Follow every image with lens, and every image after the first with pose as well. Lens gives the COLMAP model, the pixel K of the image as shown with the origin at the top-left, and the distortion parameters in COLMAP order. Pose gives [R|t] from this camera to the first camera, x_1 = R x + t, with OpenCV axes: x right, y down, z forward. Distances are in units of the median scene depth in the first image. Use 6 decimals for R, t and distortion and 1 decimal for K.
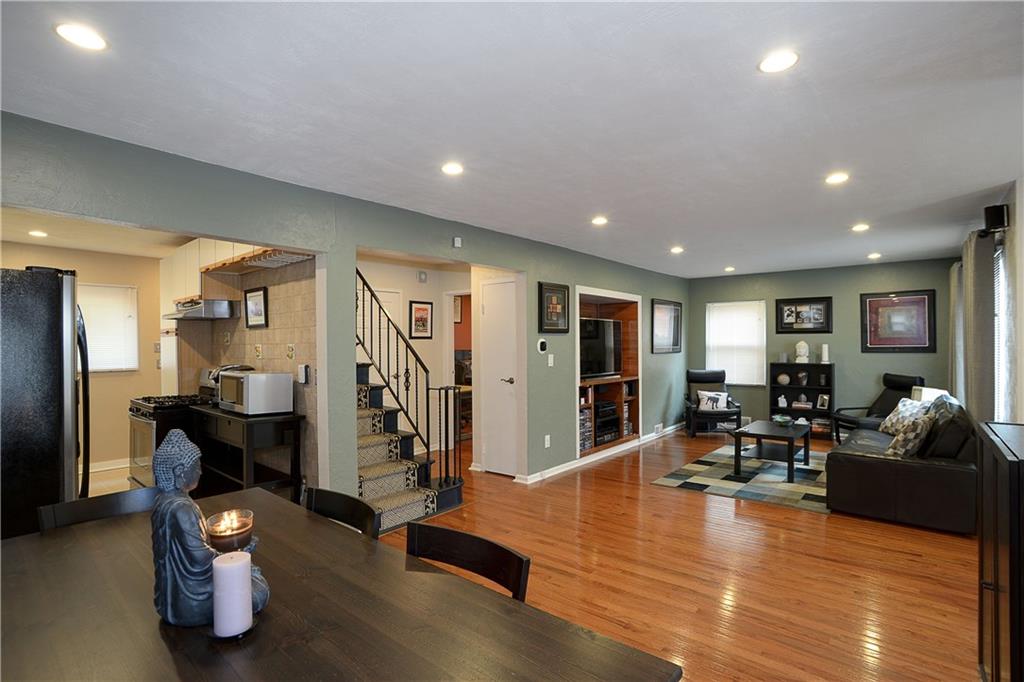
lens RADIAL K [[503.3, 0, 520.8], [0, 503.3, 337.4], [0, 0, 1]] dist [-0.033570, 0.002226]
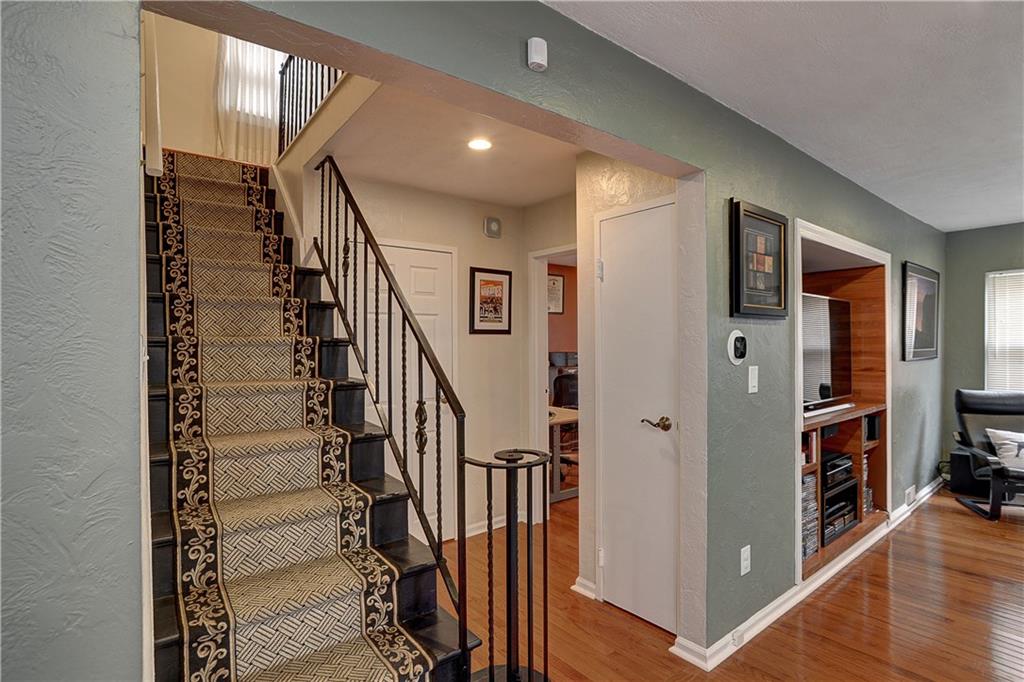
lens RADIAL K [[503.3, 0, 517.6], [0, 503.3, 336.7], [0, 0, 1]] dist [-0.033570, 0.002226]
pose [[0.977179, 0.001603, -0.212409, -0.047624], [-0.001431, 0.999999, 0.000961, 0.007022], [0.212411, -0.000635, 0.977180, 0.477779]]
